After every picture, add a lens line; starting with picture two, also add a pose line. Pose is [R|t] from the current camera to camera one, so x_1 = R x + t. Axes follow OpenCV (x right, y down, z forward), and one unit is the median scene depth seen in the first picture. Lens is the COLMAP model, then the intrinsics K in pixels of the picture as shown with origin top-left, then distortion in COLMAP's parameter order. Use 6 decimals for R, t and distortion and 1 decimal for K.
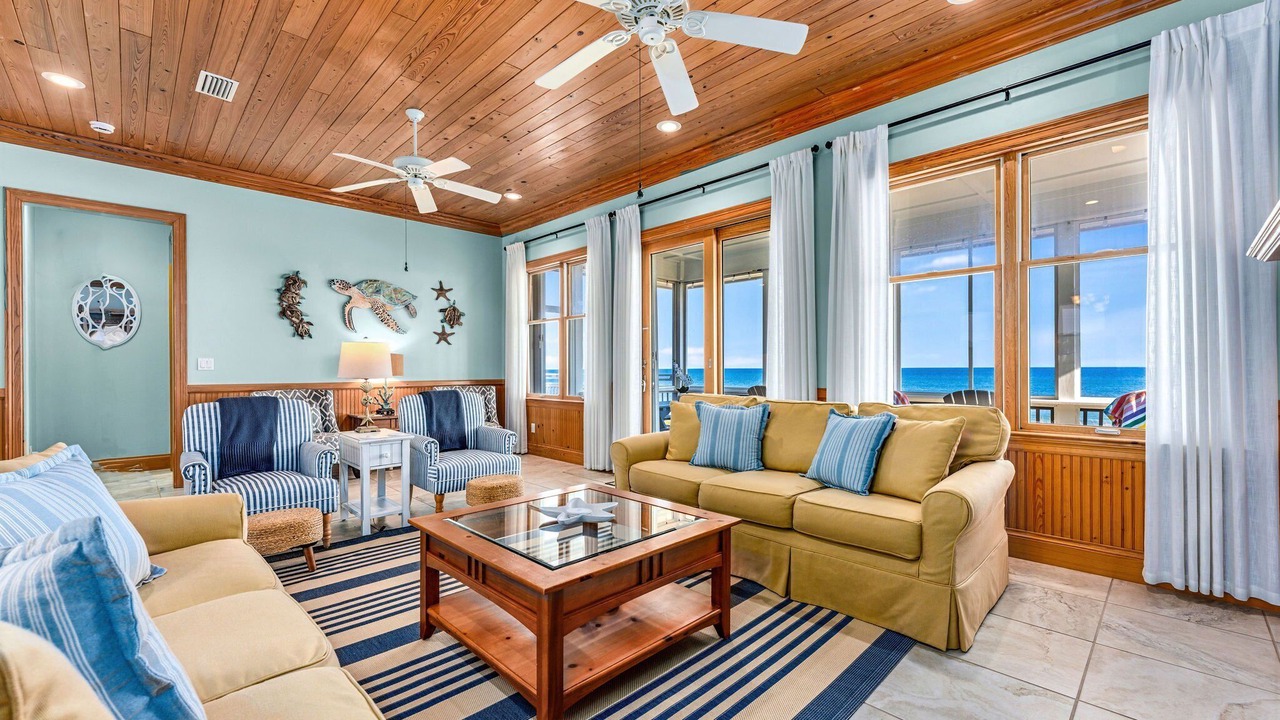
lens RADIAL K [[529.3, 0, 636.2], [0, 529.3, 364.6], [0, 0, 1]] dist [0.007300, -0.001438]
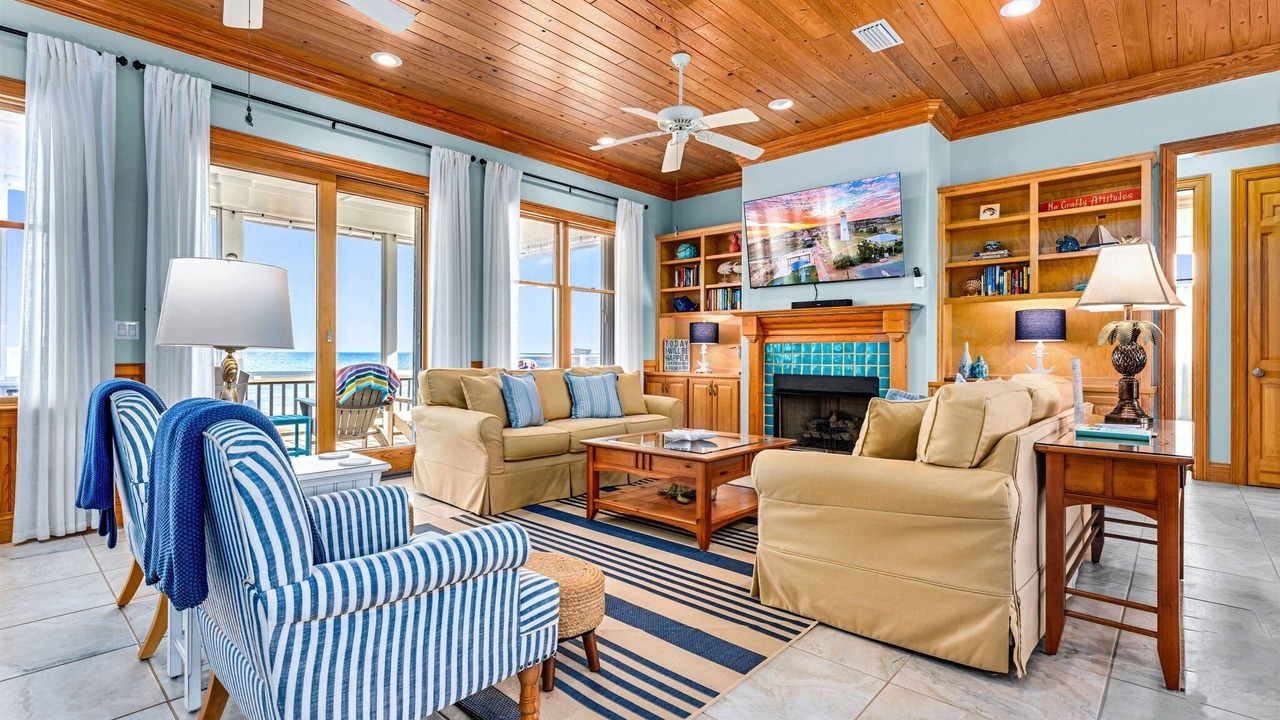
lens RADIAL K [[596.2, 0, 648.9], [0, 596.2, 356.9], [0, 0, 1]] dist [-0.002659, -0.001280]
pose [[-0.077414, -0.004862, 0.996987, -0.721873], [-0.012147, 0.999918, 0.003934, 0.019322], [-0.996925, -0.011806, -0.077467, 0.496217]]
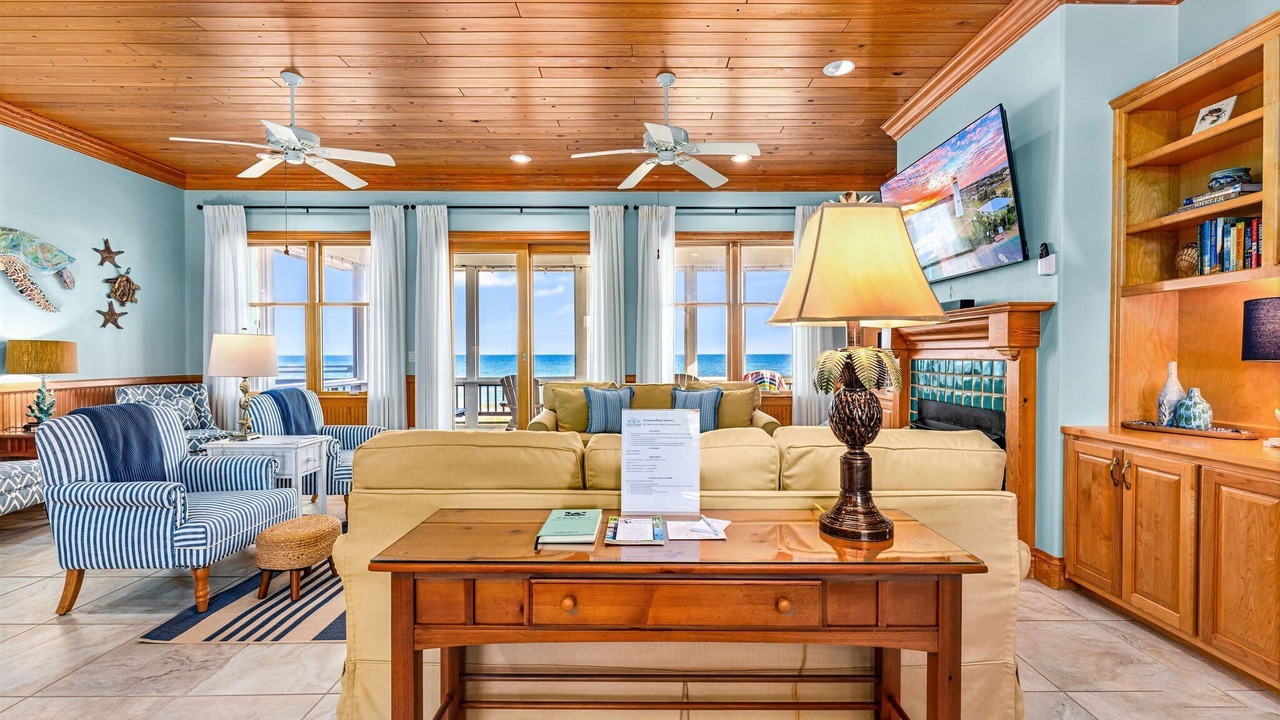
lens RADIAL K [[562.6, 0, 643.4], [0, 562.6, 357.5], [0, 0, 1]] dist [0.002994, -0.000418]
pose [[0.692290, -0.002791, 0.721614, -0.509549], [-0.004835, 0.999952, 0.008506, -0.010797], [-0.721604, -0.009378, 0.692243, -0.060224]]
